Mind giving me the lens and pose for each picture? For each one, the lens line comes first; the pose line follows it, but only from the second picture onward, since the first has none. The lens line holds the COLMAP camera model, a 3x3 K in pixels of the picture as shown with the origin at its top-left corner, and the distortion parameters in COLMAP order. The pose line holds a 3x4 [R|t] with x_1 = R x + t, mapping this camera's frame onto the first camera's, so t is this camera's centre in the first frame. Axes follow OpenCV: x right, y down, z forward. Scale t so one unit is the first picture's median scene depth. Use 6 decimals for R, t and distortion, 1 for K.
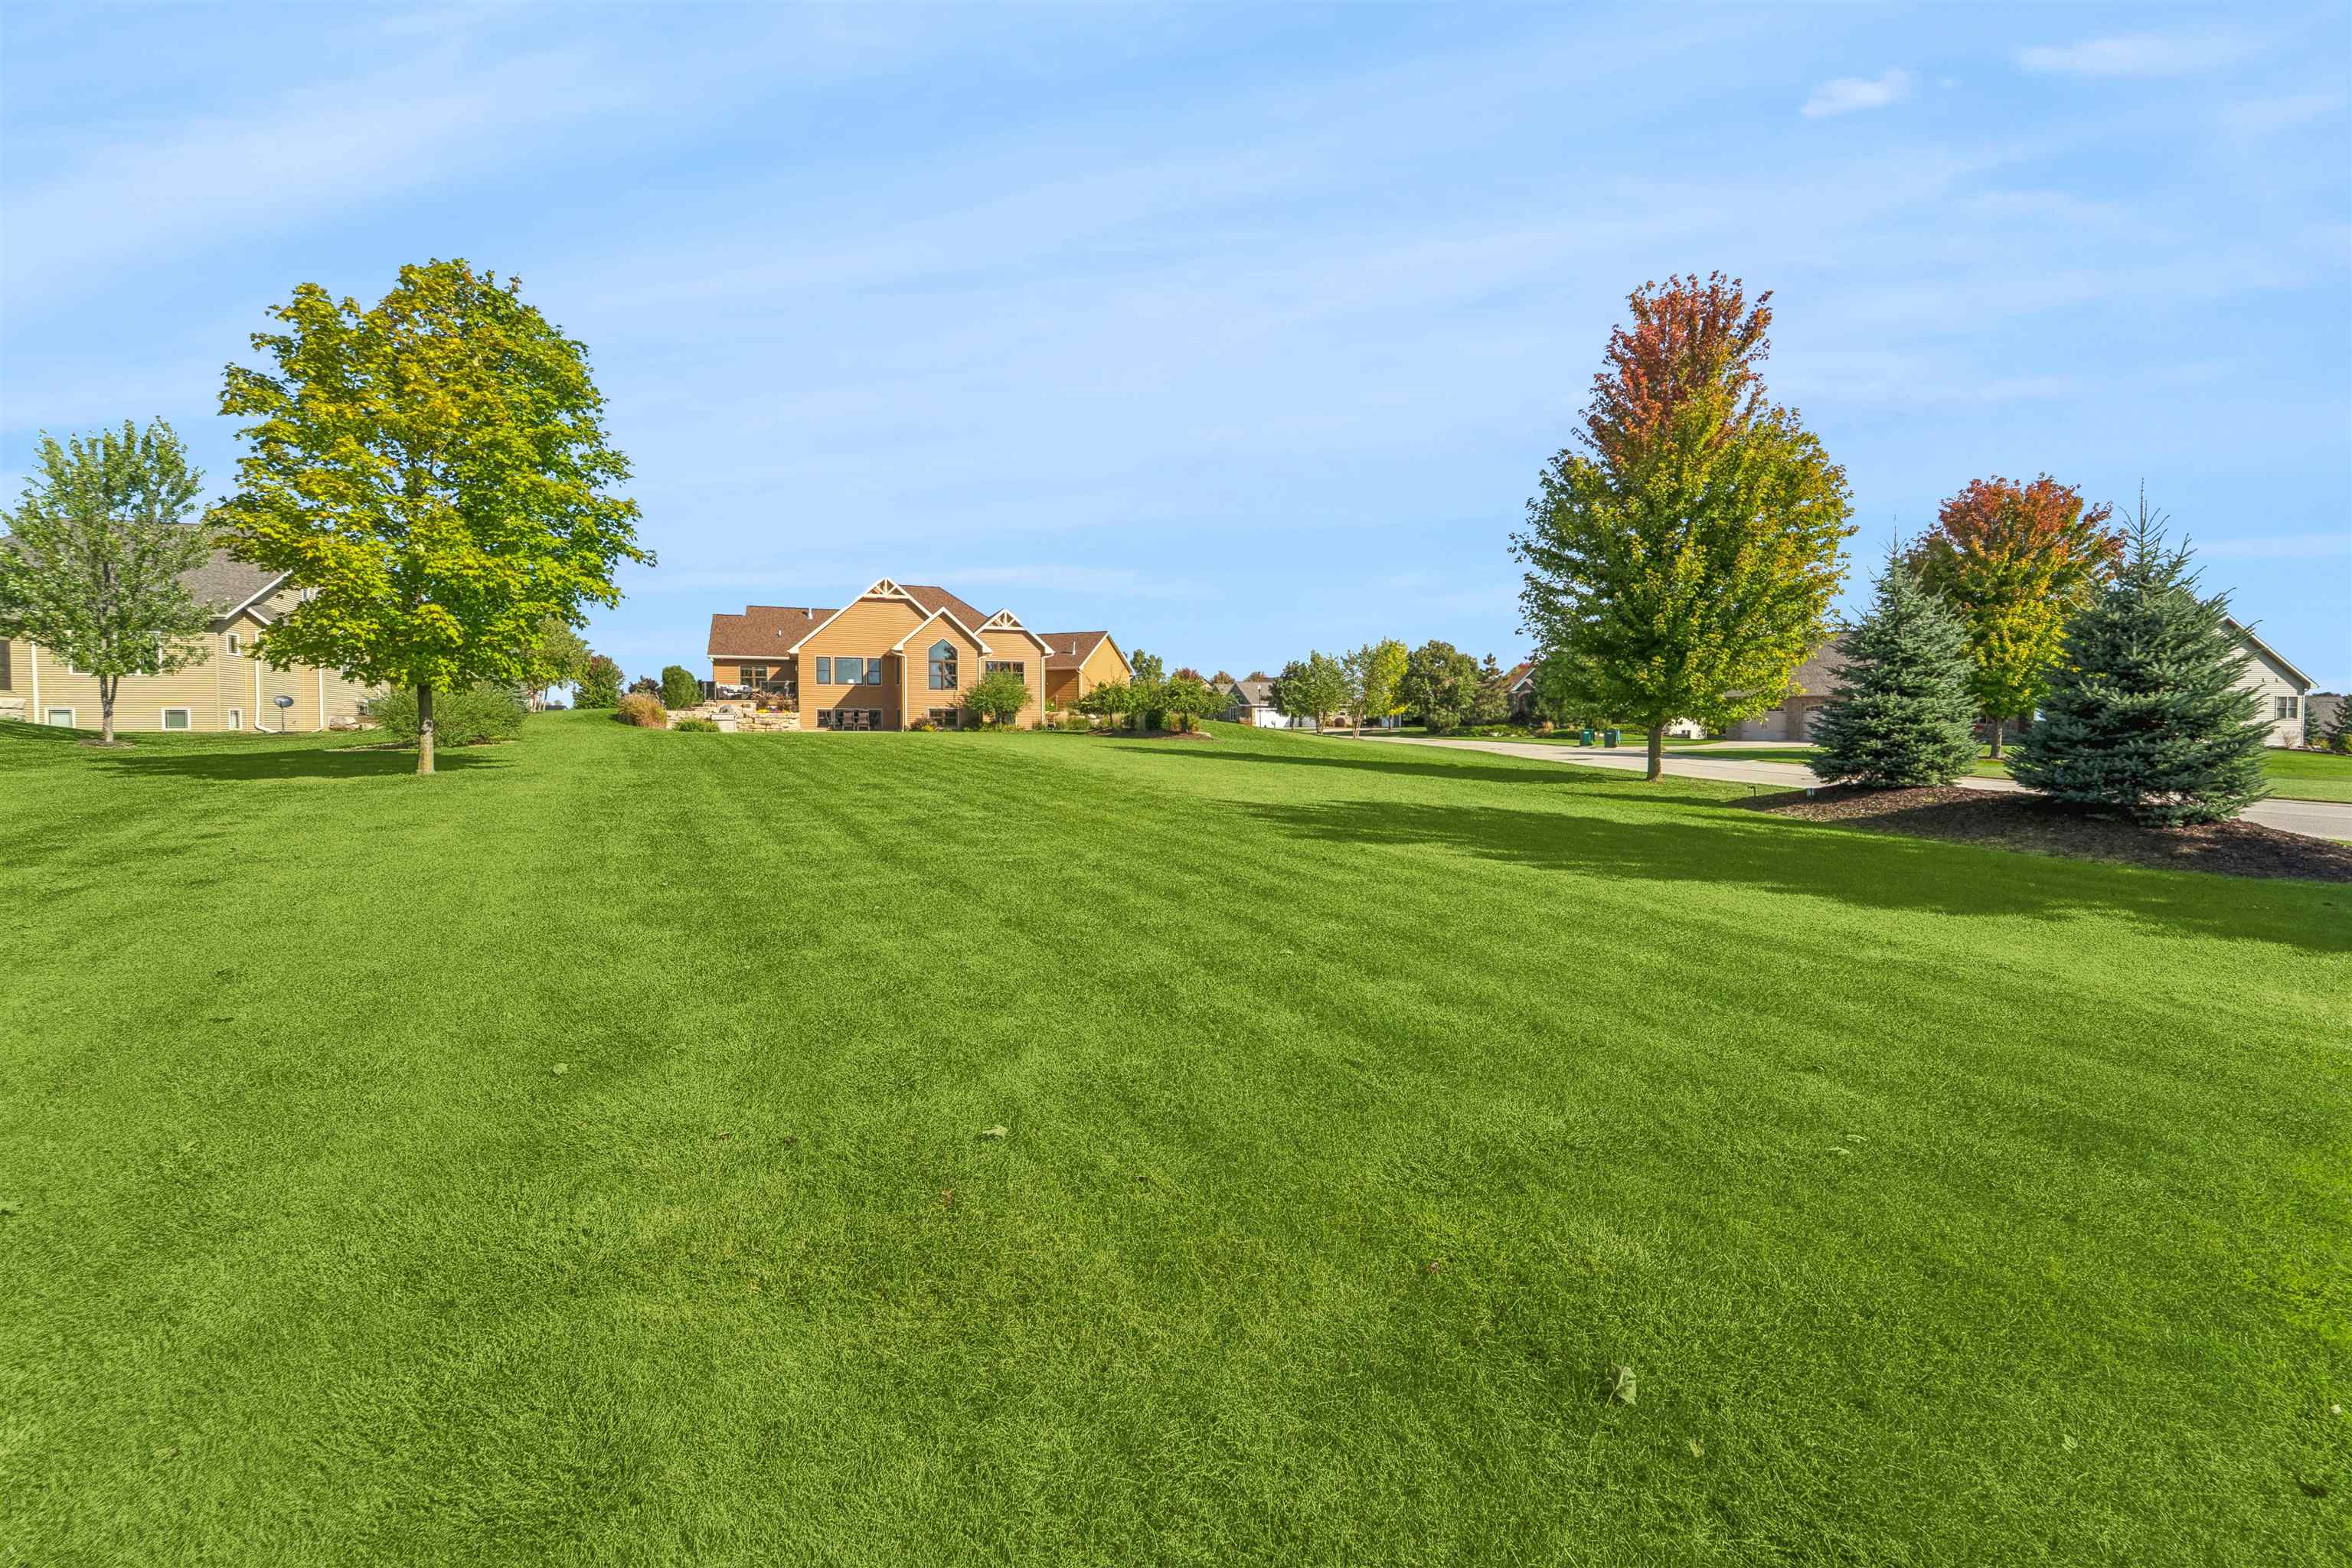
lens RADIAL K [[979.9, 0, 1184.0], [0, 979.9, 796.3], [0, 0, 1]] dist [-0.014596, -0.000242]
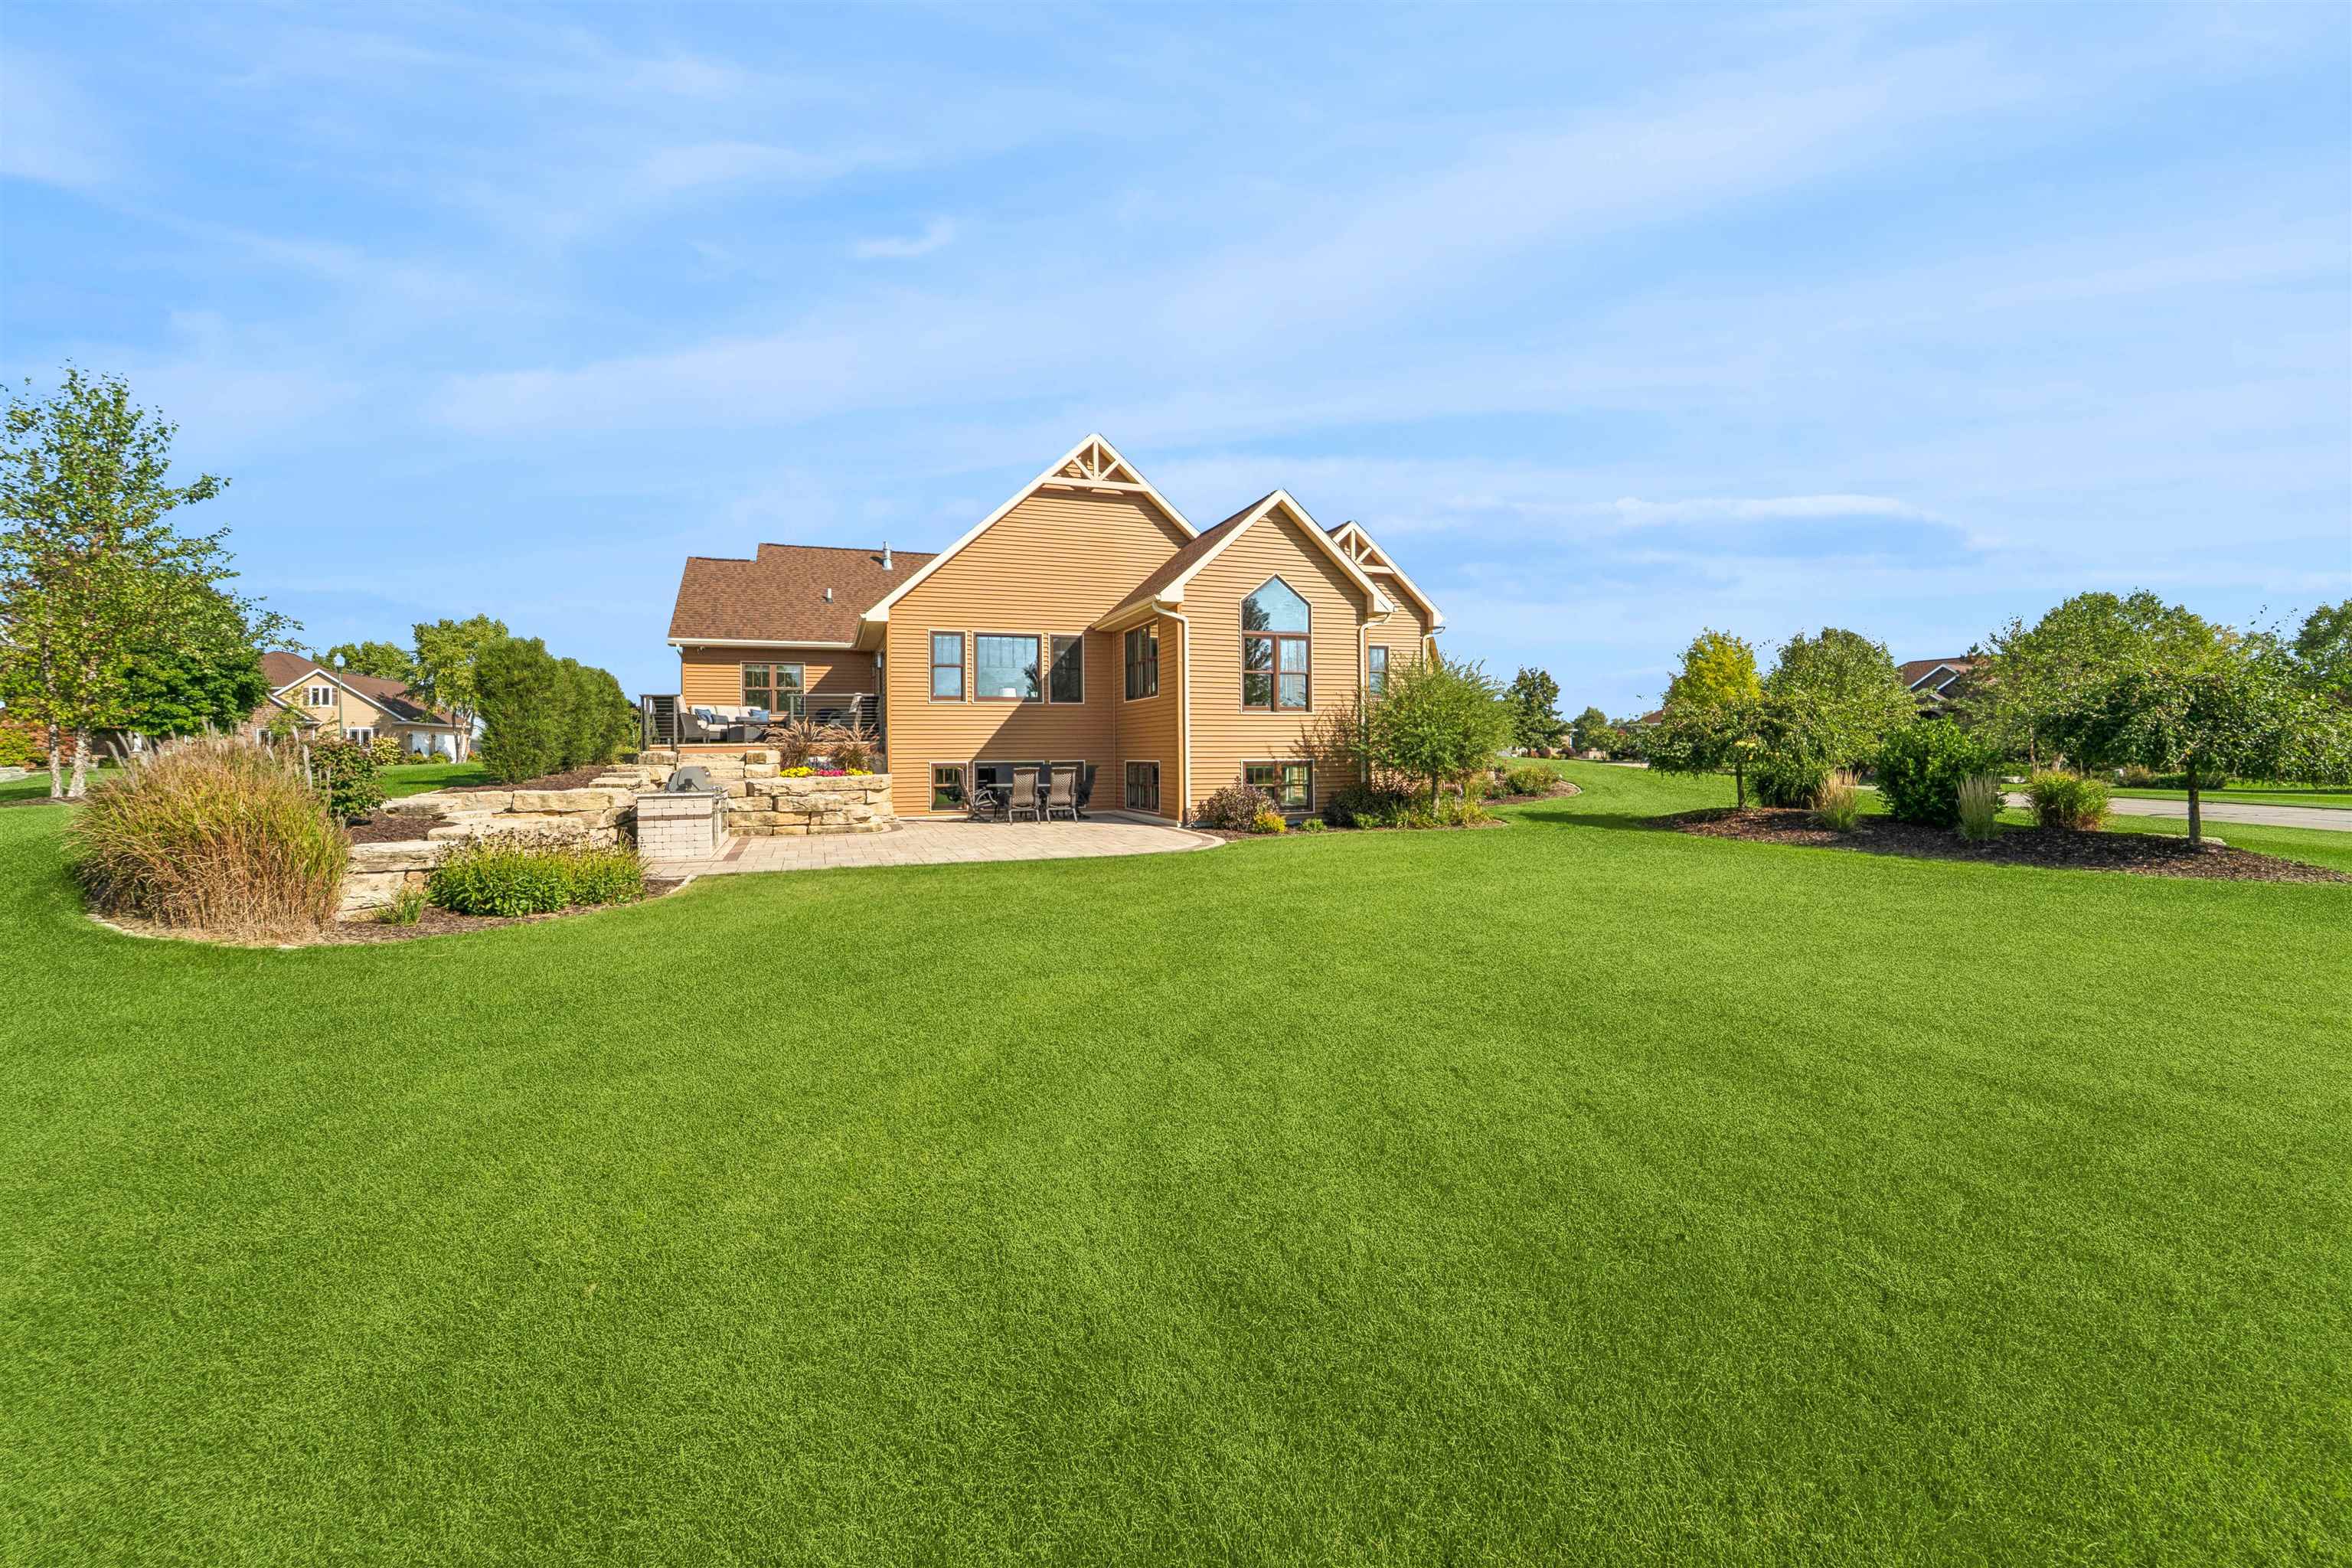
lens RADIAL K [[979.9, 0, 1184.0], [0, 979.9, 796.3], [0, 0, 1]] dist [-0.014596, -0.000242]
pose [[0.999825, -0.010197, -0.015689, -0.268160], [0.009854, 0.999715, -0.021764, -0.066546], [0.015907, 0.021606, 0.999640, 0.607092]]
